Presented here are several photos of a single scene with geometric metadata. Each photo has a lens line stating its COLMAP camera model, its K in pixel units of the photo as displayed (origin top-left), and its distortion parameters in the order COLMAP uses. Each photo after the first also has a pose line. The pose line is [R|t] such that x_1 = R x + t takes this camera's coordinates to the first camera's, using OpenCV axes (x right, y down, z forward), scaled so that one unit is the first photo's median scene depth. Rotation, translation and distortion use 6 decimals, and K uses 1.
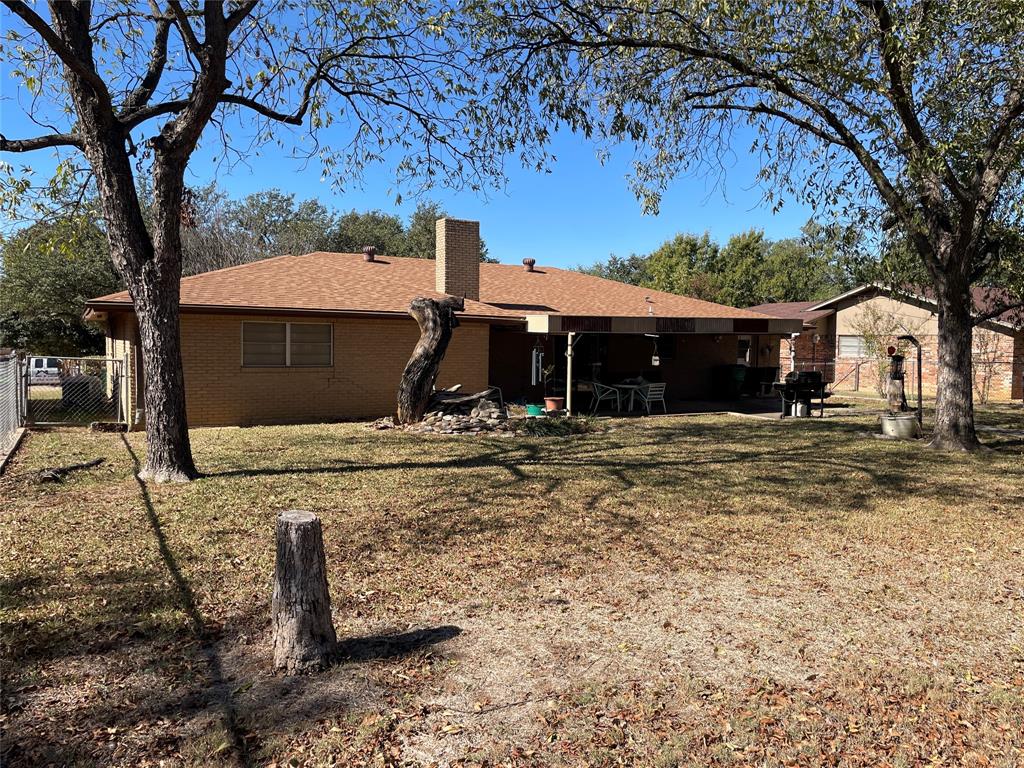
lens RADIAL K [[778.1, 0, 518.1], [0, 778.1, 384.7], [0, 0, 1]] dist [0.074319, -0.028415]
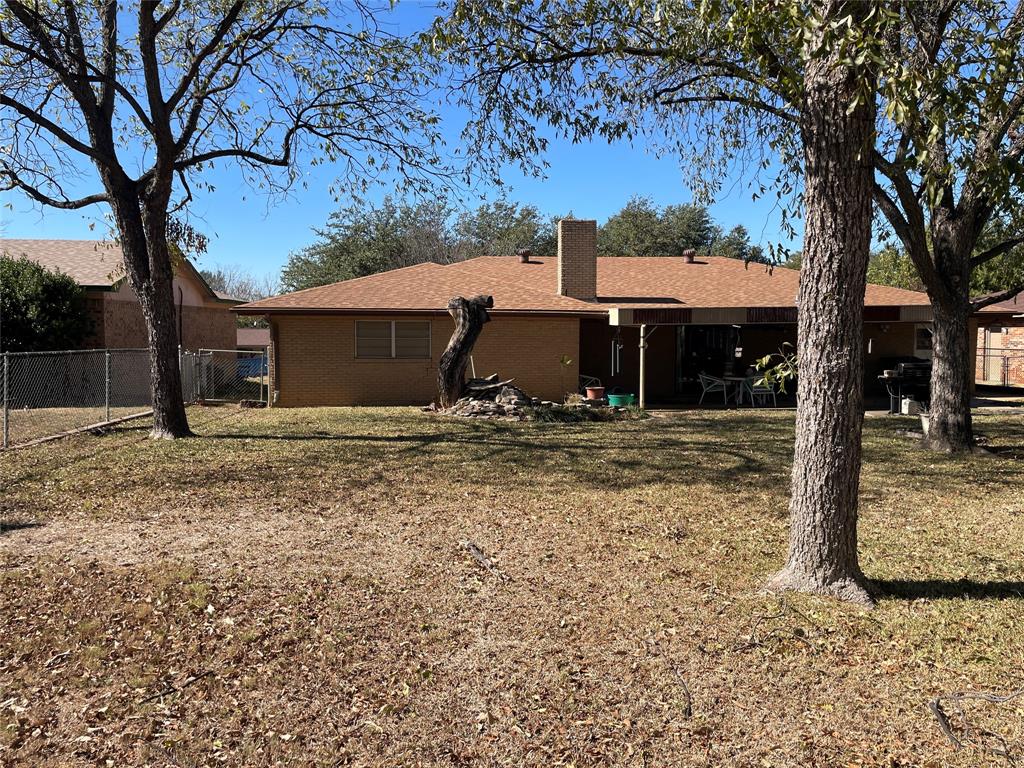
lens RADIAL K [[778.1, 0, 516.5], [0, 778.1, 381.7], [0, 0, 1]] dist [0.074319, -0.028415]
pose [[0.917883, 0.013110, -0.396633, 0.359528], [-0.011501, 0.999913, 0.006435, 0.003497], [0.396683, -0.001345, 0.917955, -0.009850]]
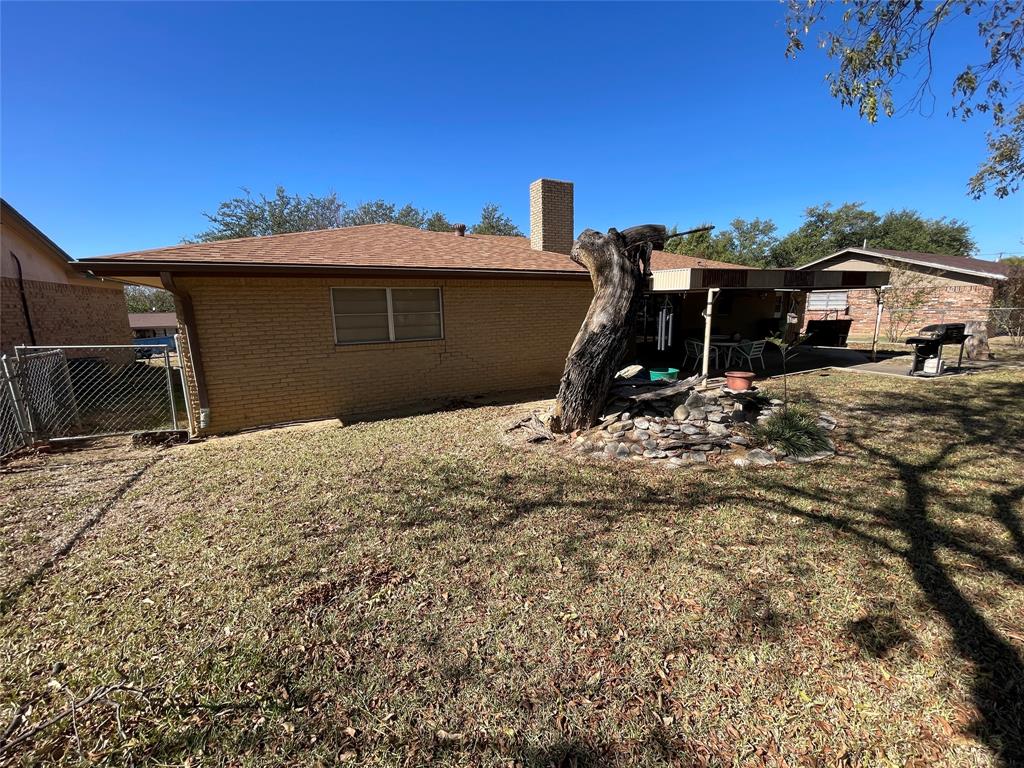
lens RADIAL K [[413.5, 0, 509.5], [0, 413.5, 386.5], [0, 0, 1]] dist [-0.002995, 0.001476]
pose [[0.998950, -0.030582, -0.034121, -0.161196], [0.034807, 0.990769, 0.131016, -0.030429], [0.029799, -0.132066, 0.990793, 0.582761]]
